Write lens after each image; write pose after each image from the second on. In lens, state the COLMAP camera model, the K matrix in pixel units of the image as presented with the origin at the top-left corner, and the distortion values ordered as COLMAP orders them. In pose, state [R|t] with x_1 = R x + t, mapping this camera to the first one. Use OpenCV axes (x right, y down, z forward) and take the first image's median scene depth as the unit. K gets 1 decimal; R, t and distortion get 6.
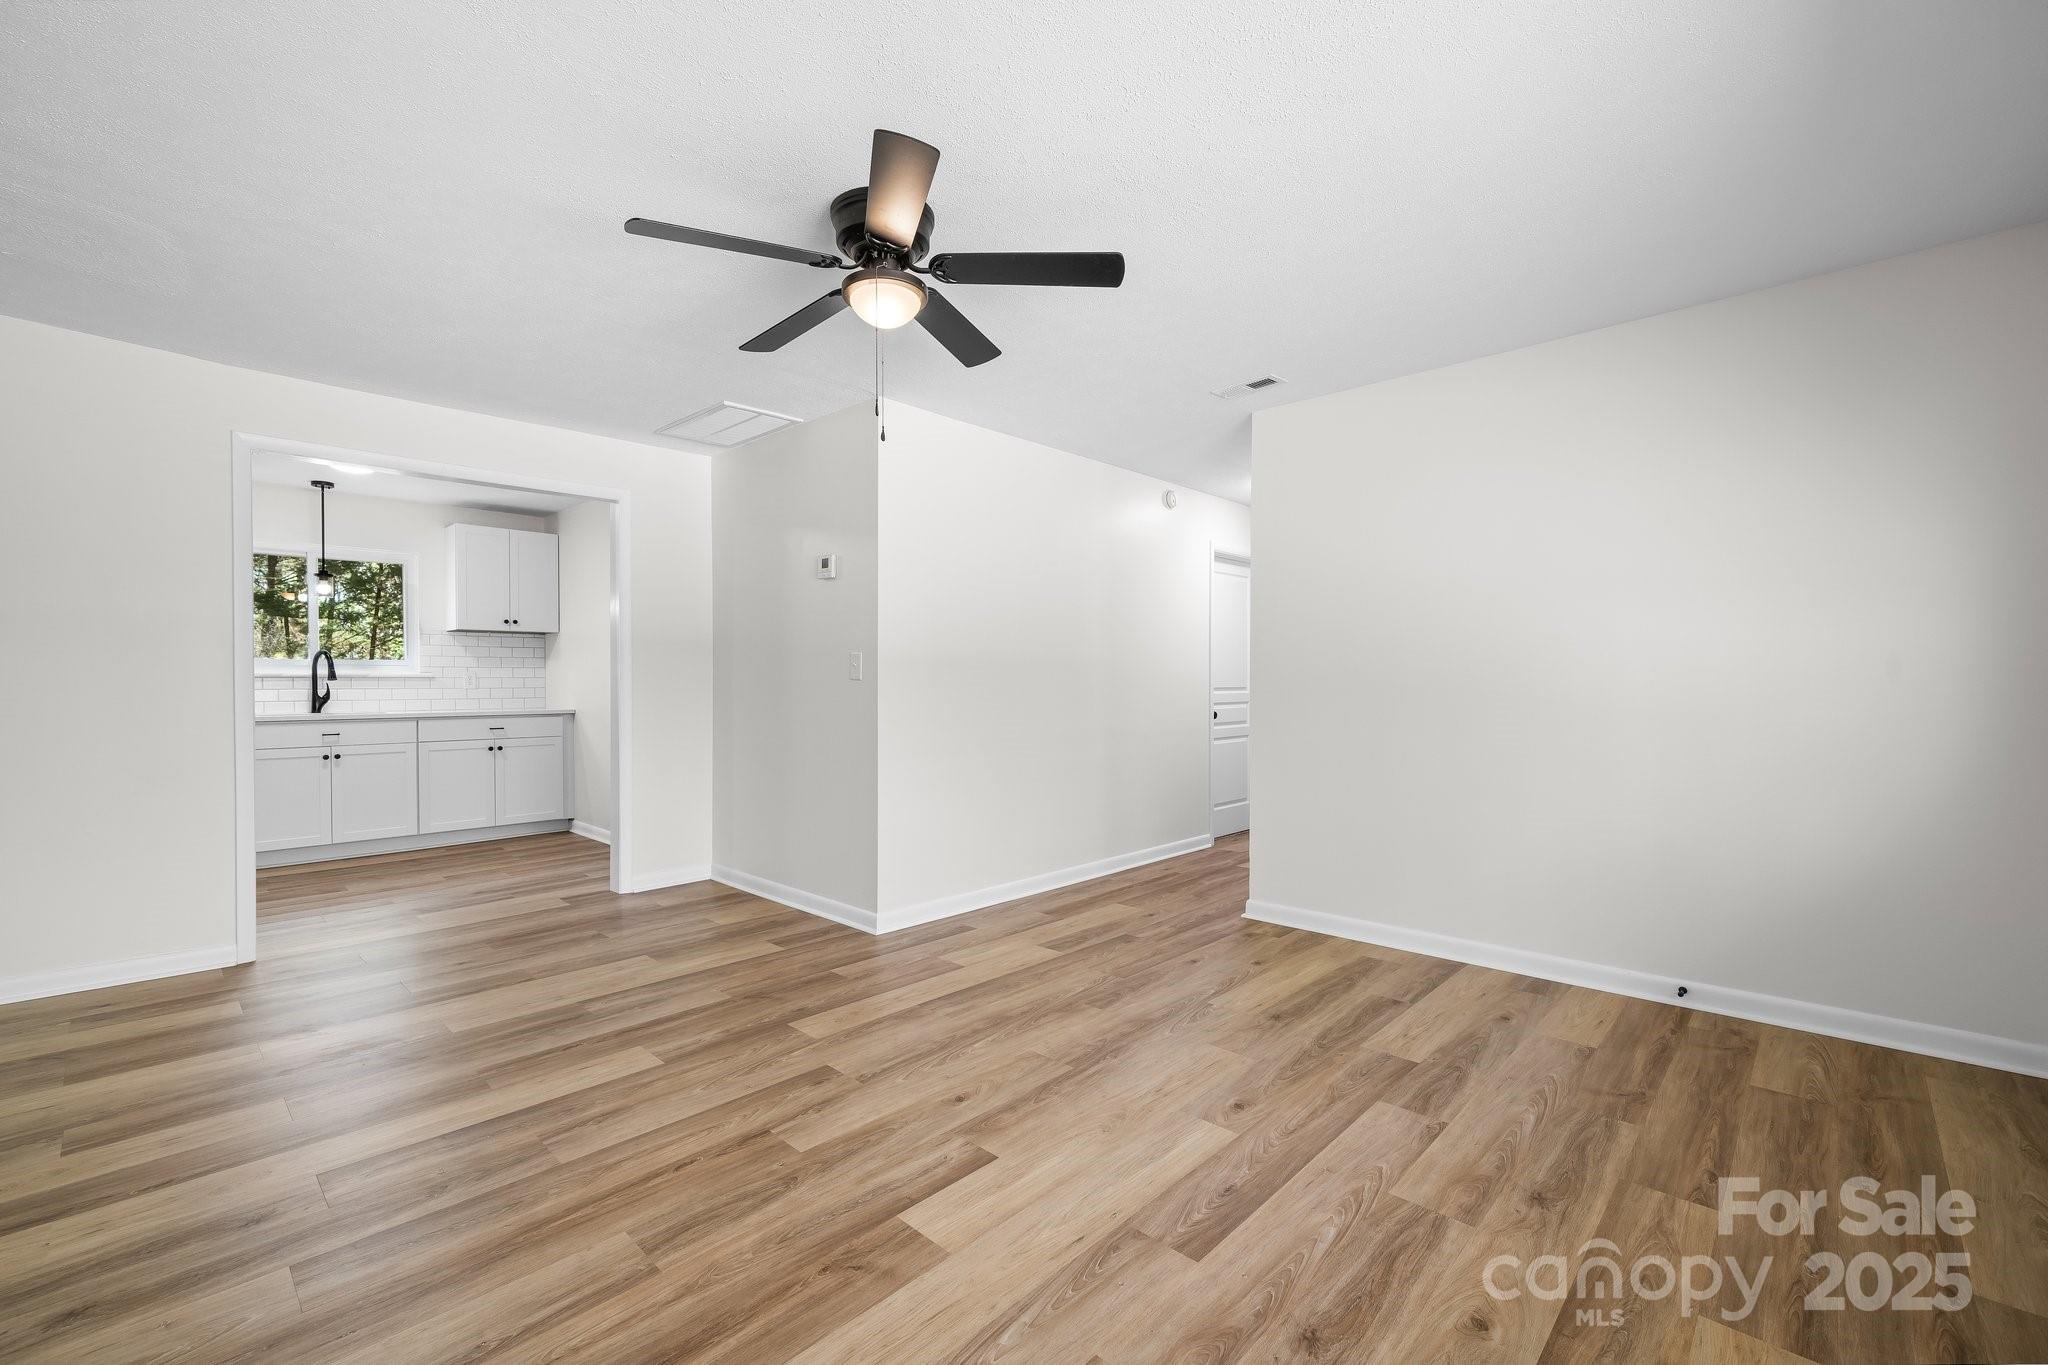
lens RADIAL K [[863.4, 0, 1018.5], [0, 863.4, 681.8], [0, 0, 1]] dist [-0.002744, -0.000177]
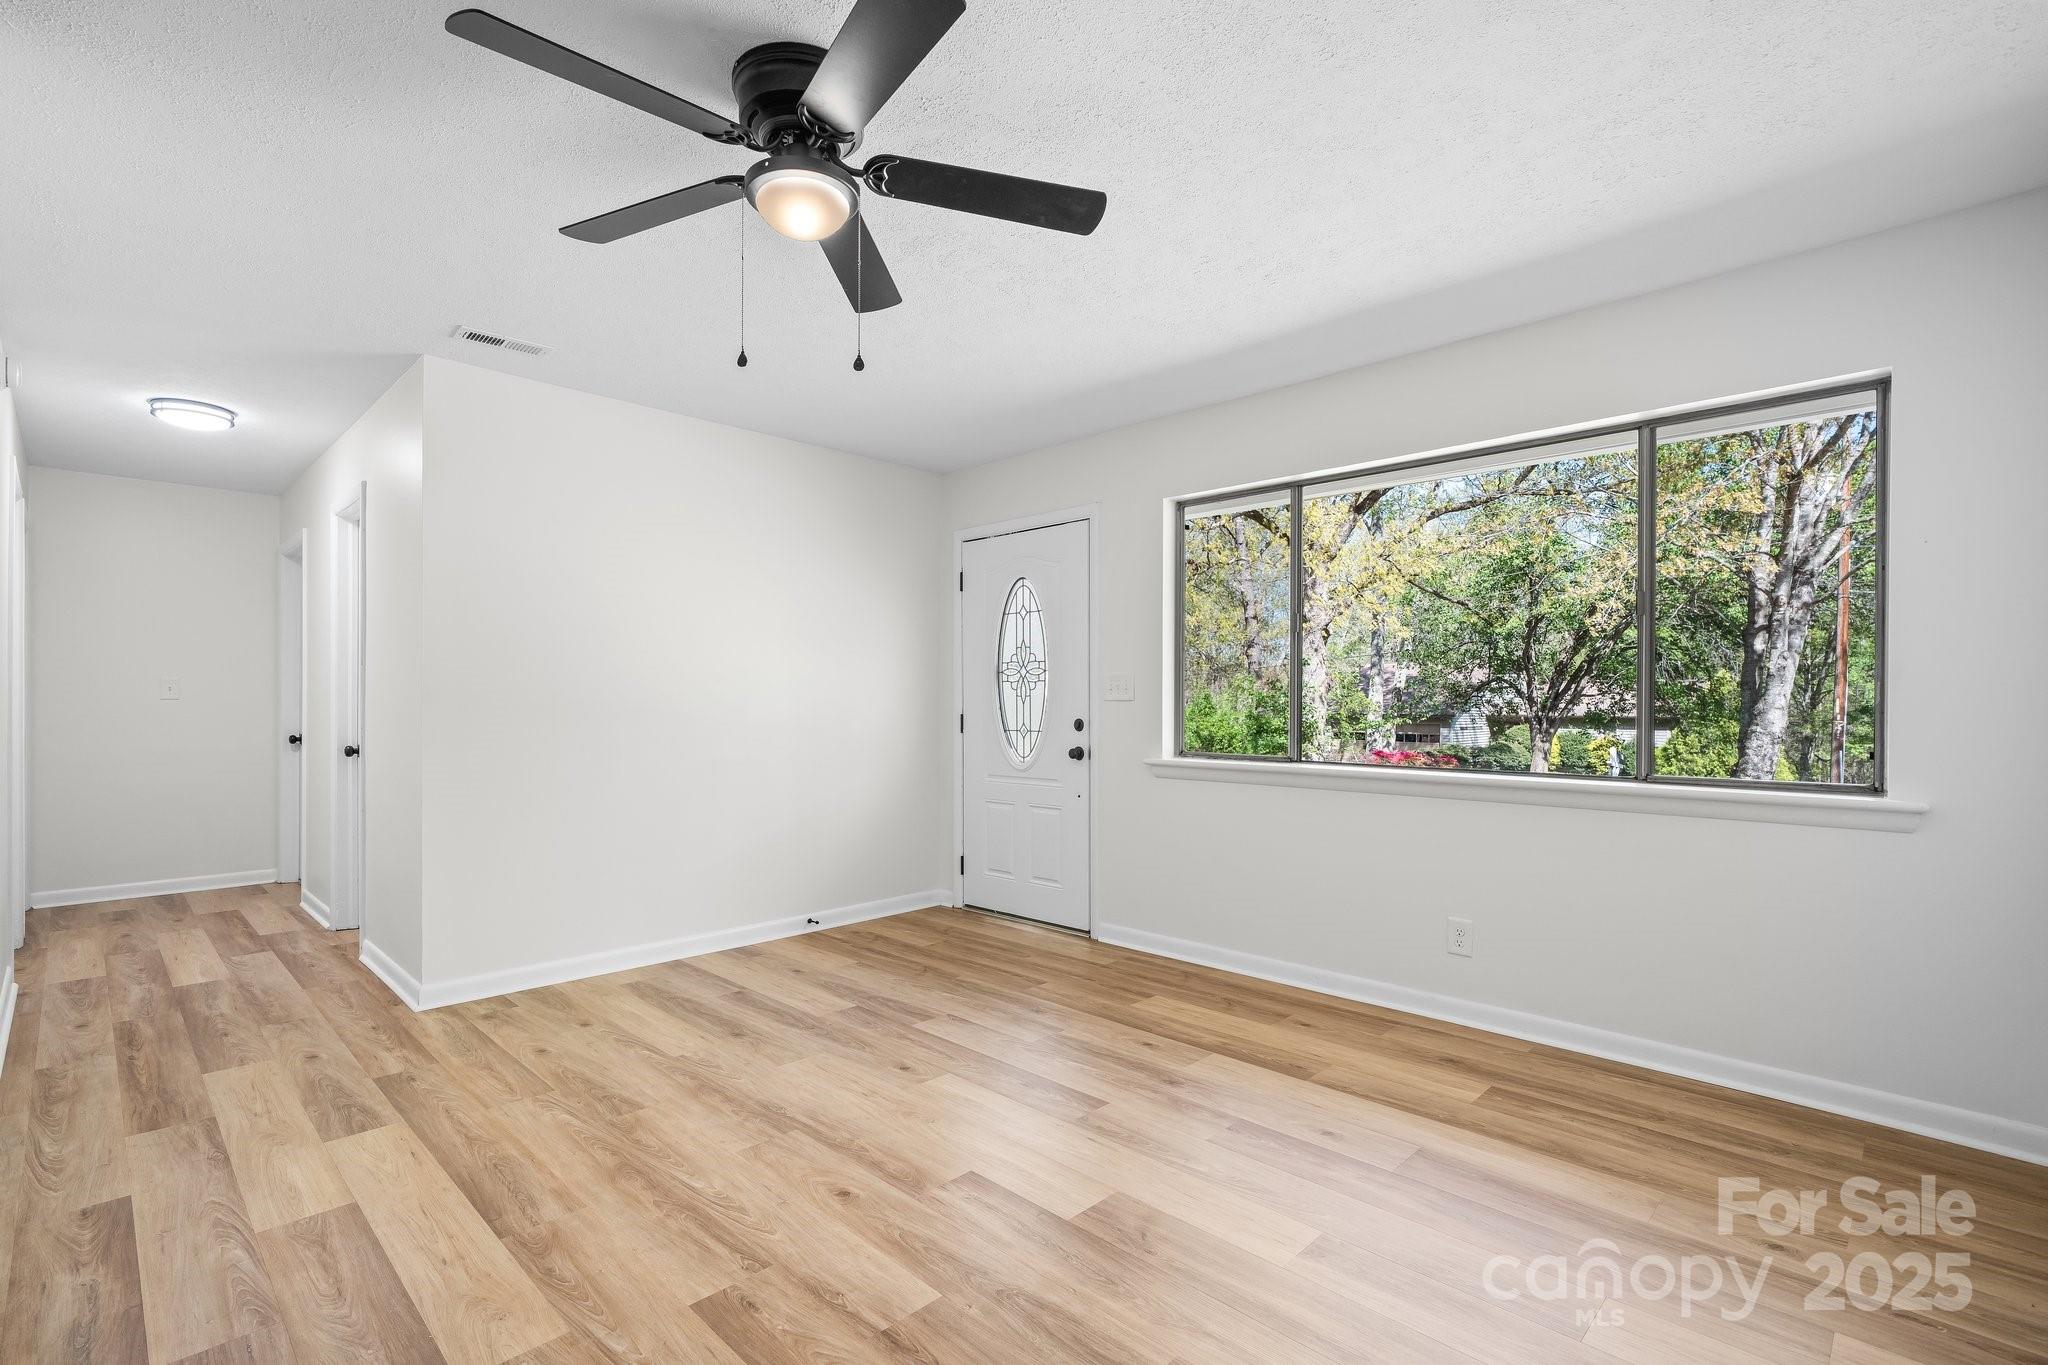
lens RADIAL K [[925.6, 0, 1020.5], [0, 925.6, 696.5], [0, 0, 1]] dist [0.000117, -0.000013]
pose [[0.016370, 0.009637, 0.999820, -0.790522], [-0.004891, 0.999942, -0.009558, -0.001387], [-0.999854, -0.004733, 0.016417, 0.649549]]
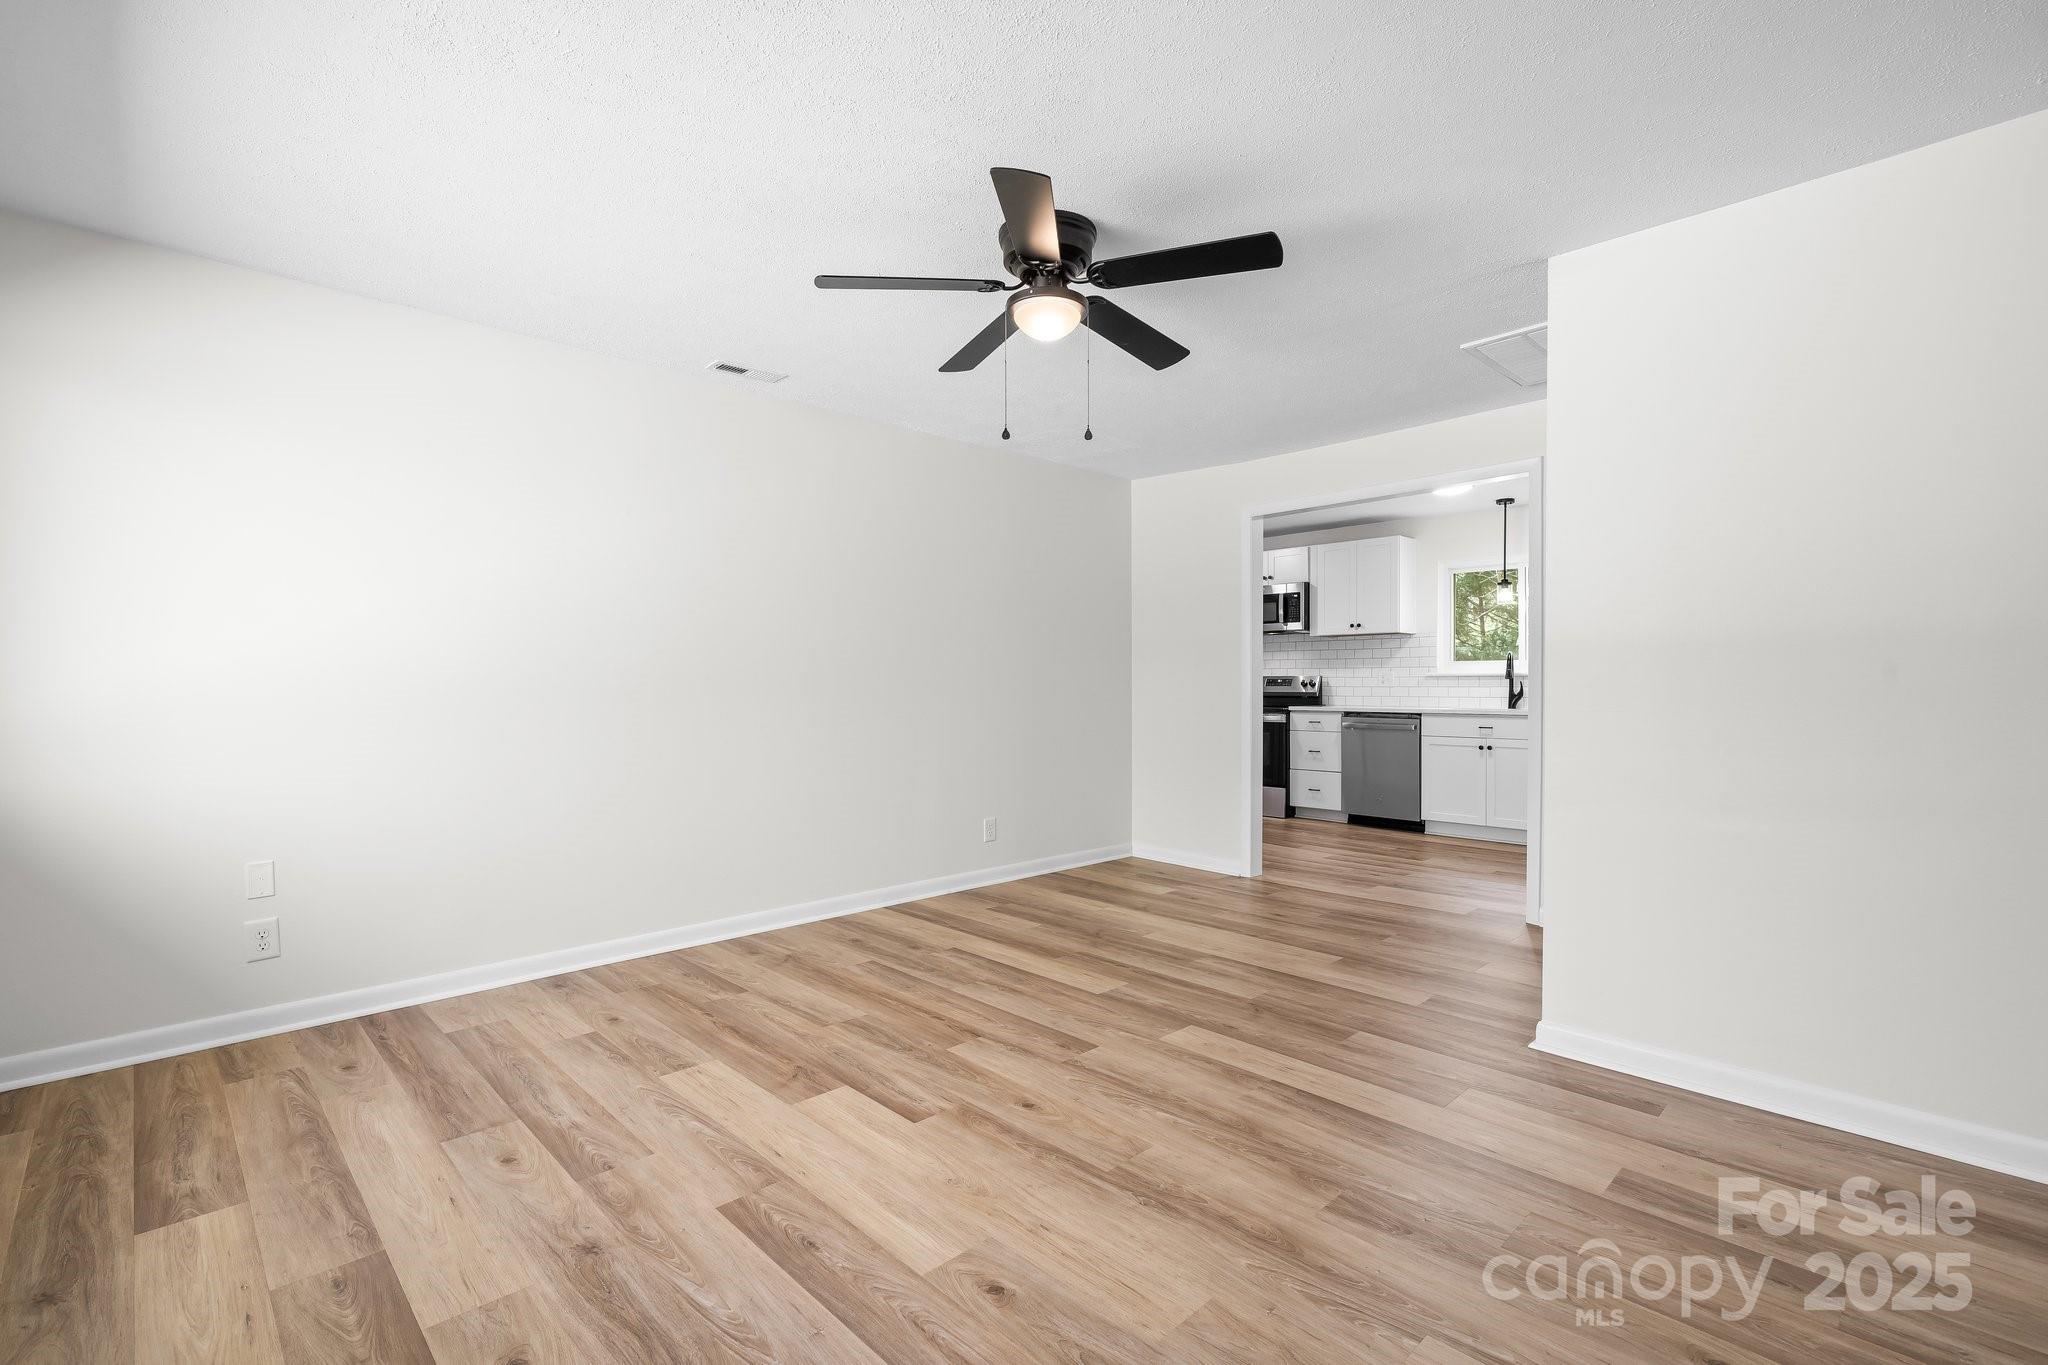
lens RADIAL K [[925.6, 0, 1018.0], [0, 925.6, 697.5], [0, 0, 1]] dist [0.000117, -0.000013]
pose [[-0.046491, 0.018423, -0.998749, 0.785315], [0.002130, 0.999829, 0.018344, -0.002079], [0.998916, -0.001274, -0.046523, 0.830588]]
